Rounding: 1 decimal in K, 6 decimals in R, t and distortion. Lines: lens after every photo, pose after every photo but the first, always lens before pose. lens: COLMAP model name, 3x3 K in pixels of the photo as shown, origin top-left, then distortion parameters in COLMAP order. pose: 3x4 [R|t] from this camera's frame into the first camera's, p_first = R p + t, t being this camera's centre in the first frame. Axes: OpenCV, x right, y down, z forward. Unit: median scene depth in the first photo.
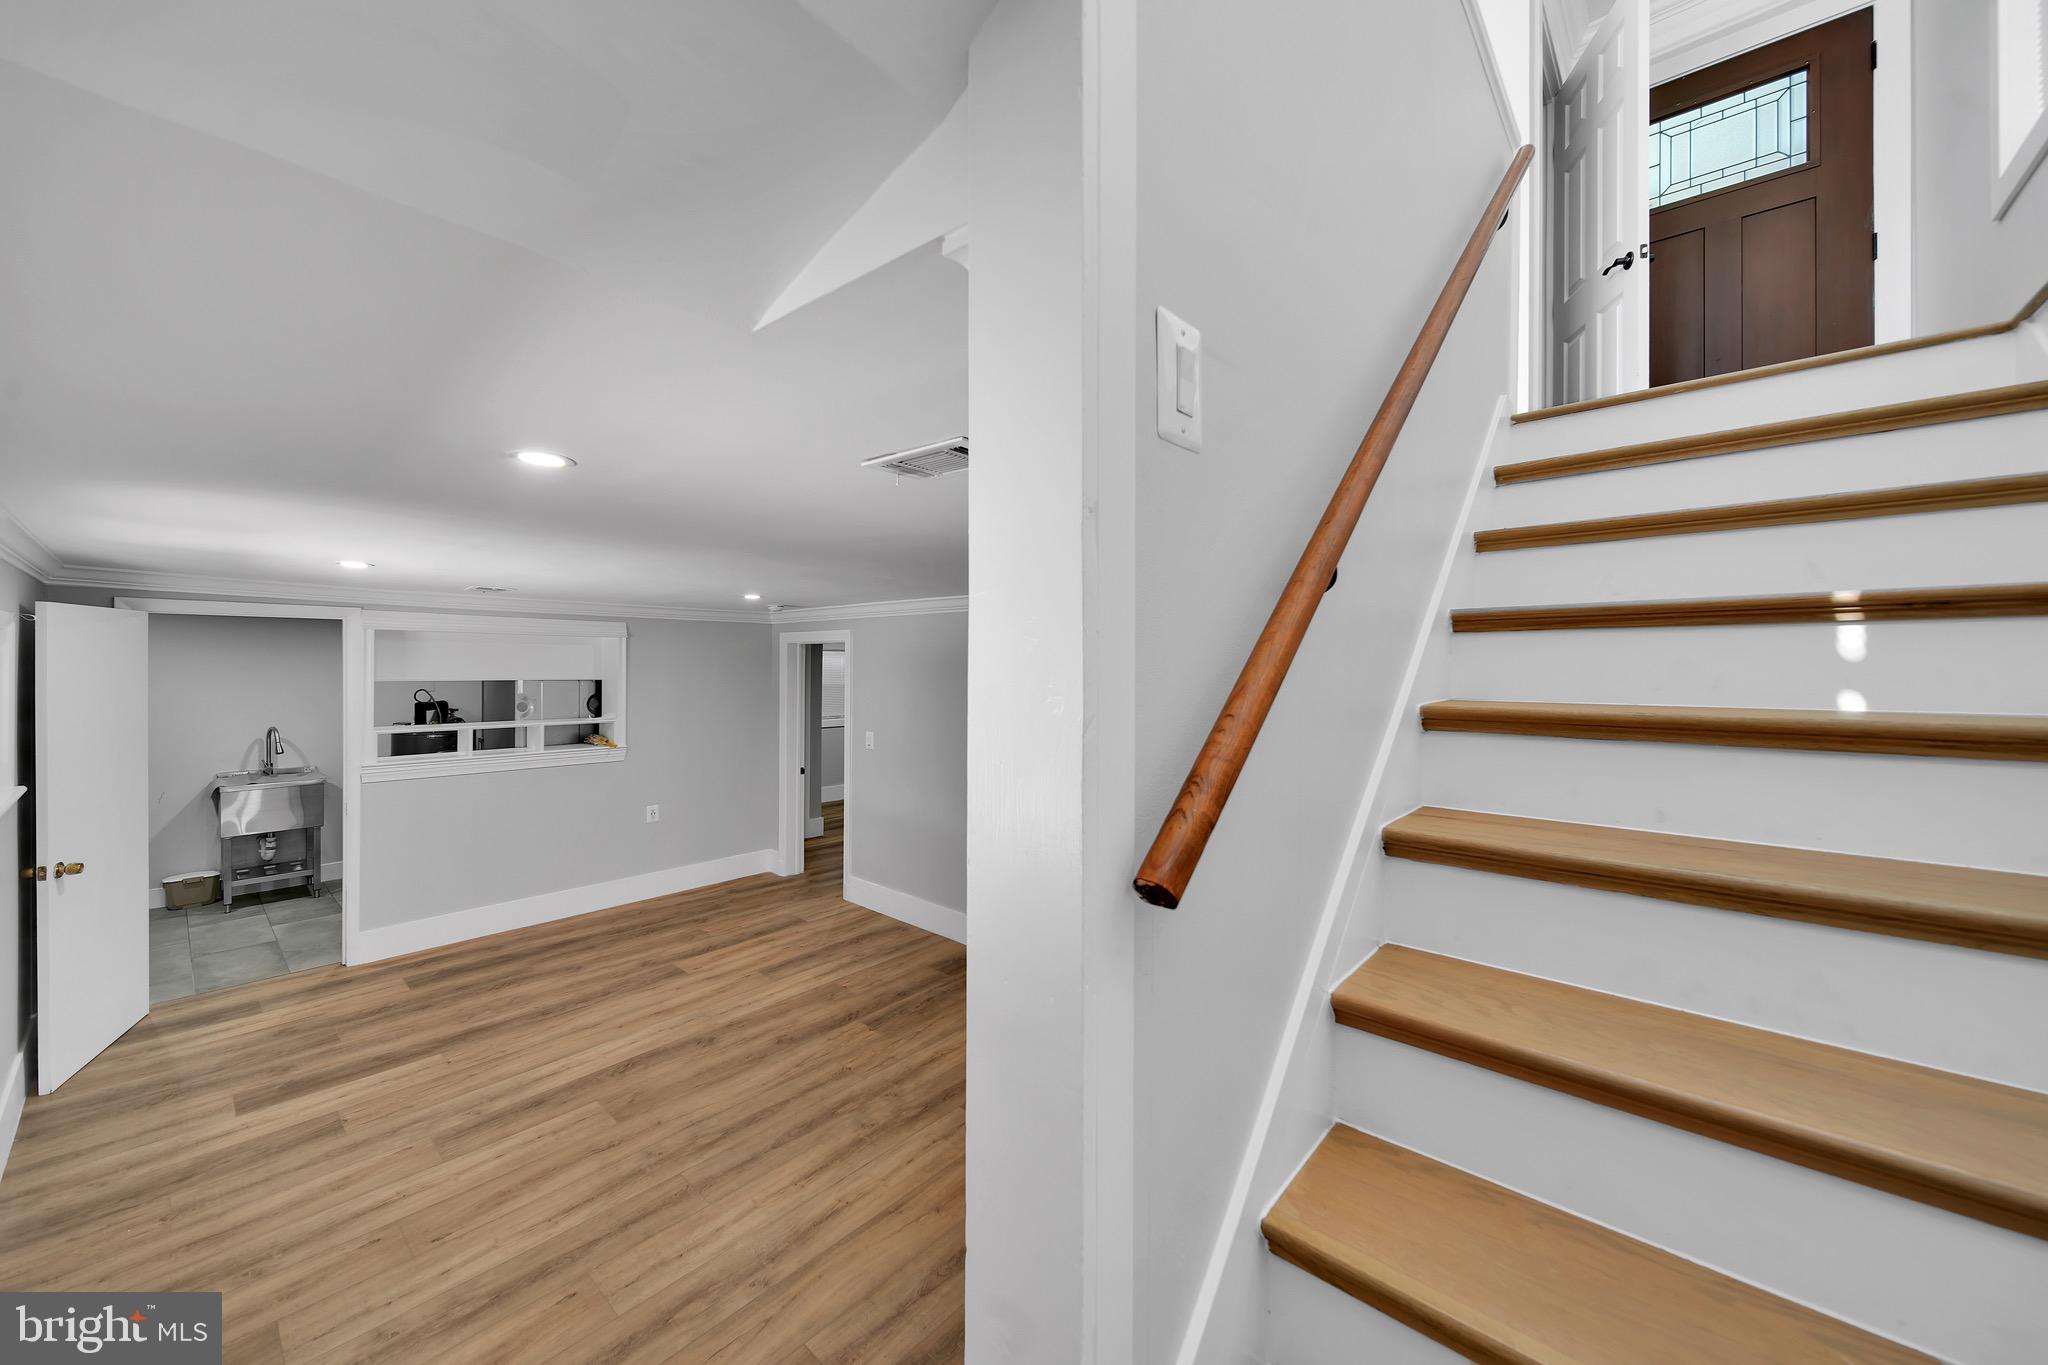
lens RADIAL K [[743.3, 0, 1011.0], [0, 743.3, 665.8], [0, 0, 1]] dist [-0.002377, -0.000215]
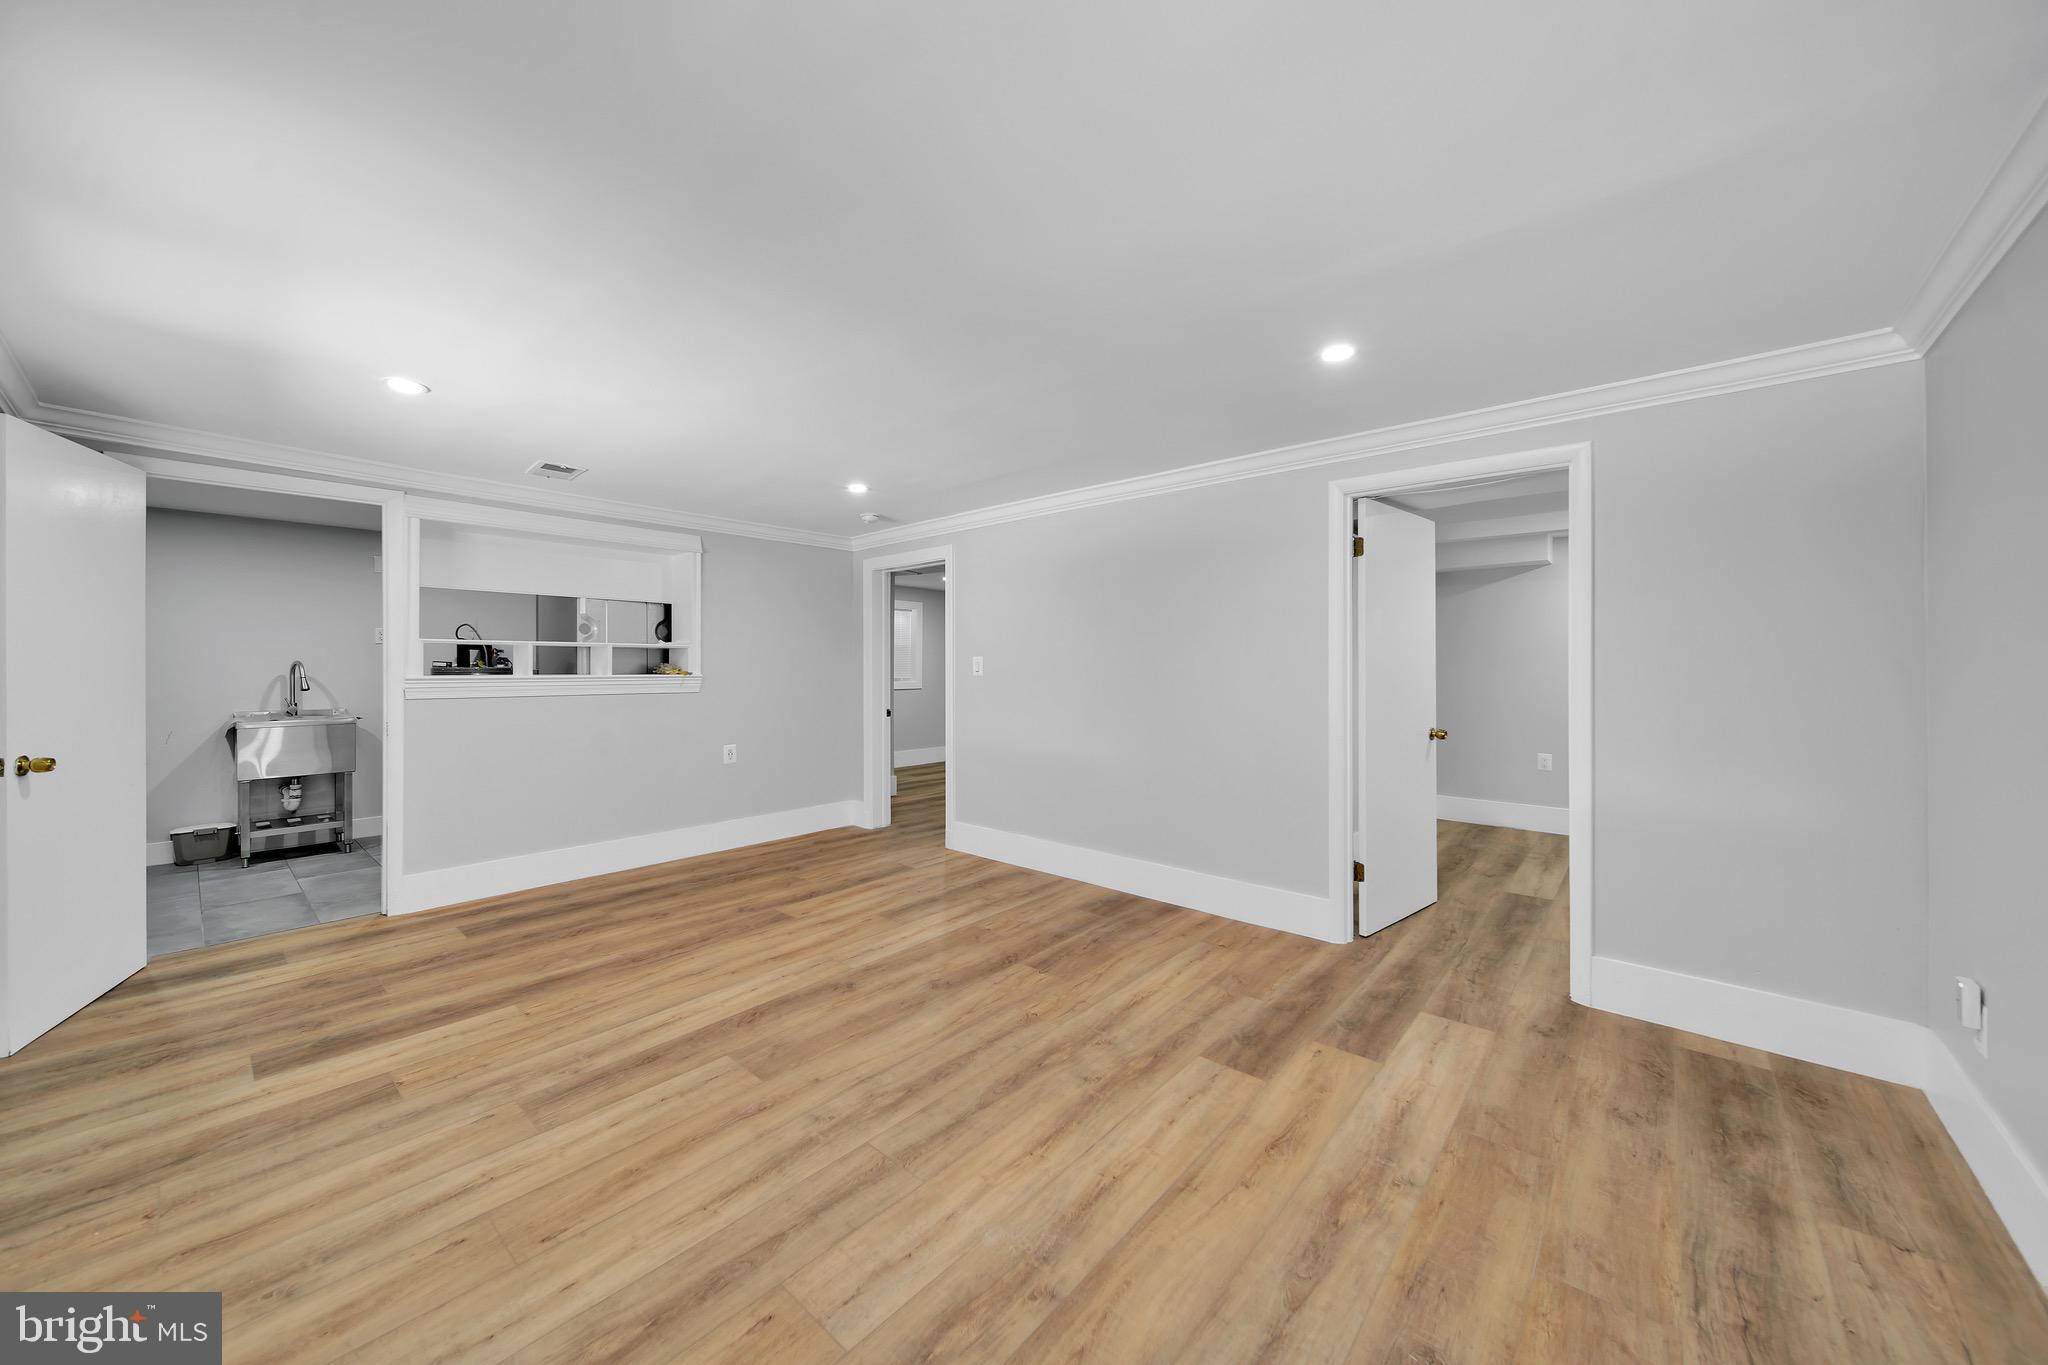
lens RADIAL K [[725.9, 0, 1025.9], [0, 725.9, 663.4], [0, 0, 1]] dist [-0.001718, -0.000217]
pose [[0.999913, -0.010197, 0.008405, -0.207490], [0.010271, 0.999908, -0.008826, 0.156754], [-0.008314, 0.008911, 0.999926, 0.199397]]
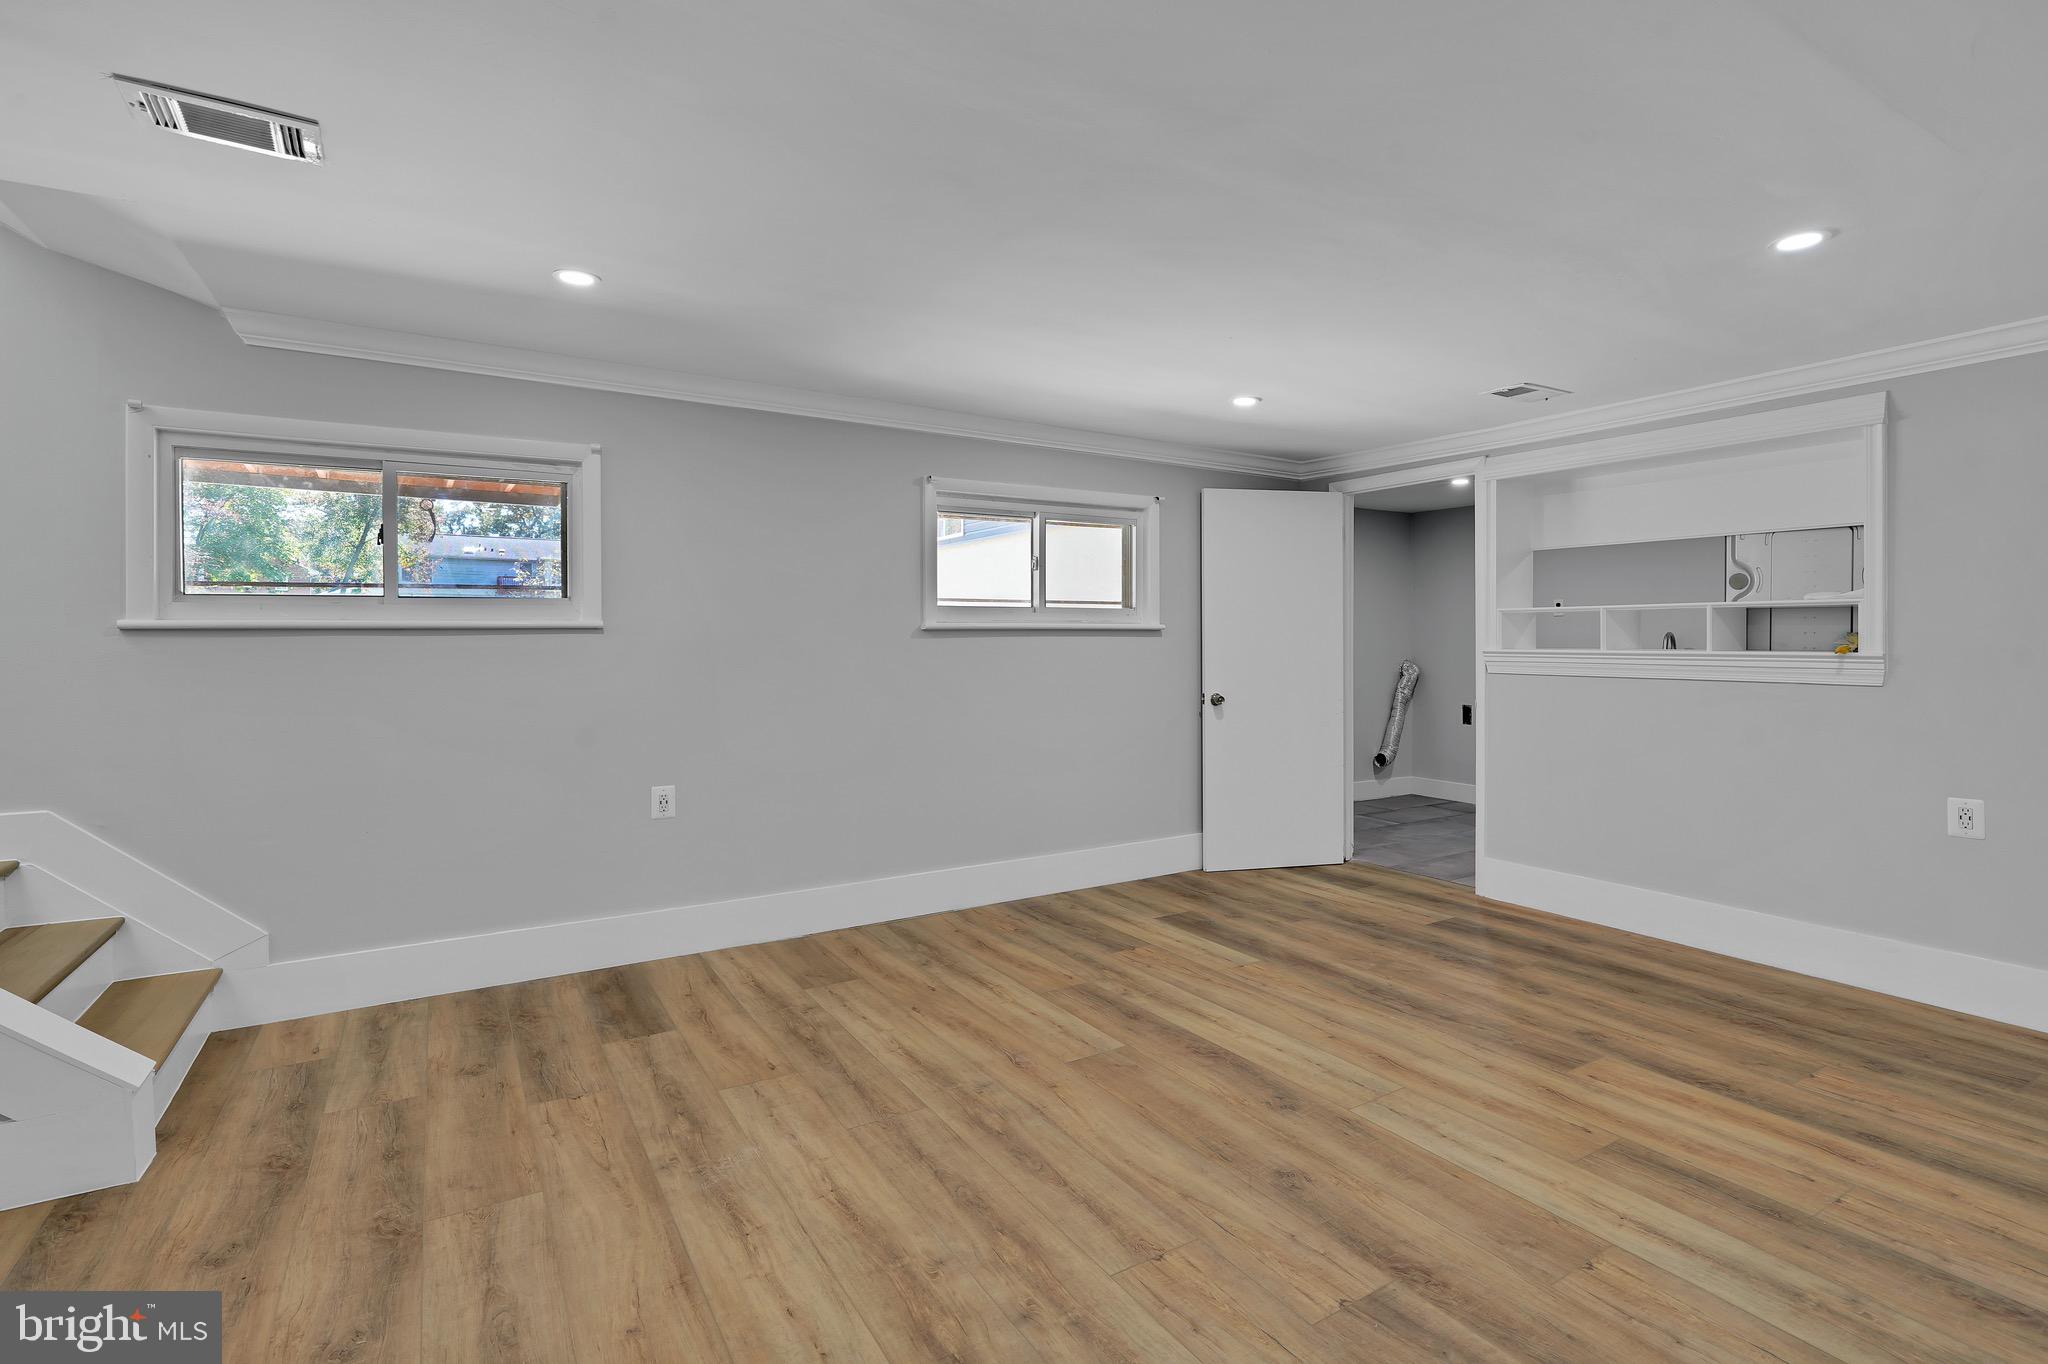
lens RADIAL K [[972.6, 0, 1030.3], [0, 972.6, 633.8], [0, 0, 1]] dist [-0.000640, 0.000318]
pose [[-0.290100, -0.014149, -0.956892, 0.332942], [-0.004880, 0.999900, -0.013305, 0.157572], [0.956984, 0.000810, -0.290140, 0.986698]]
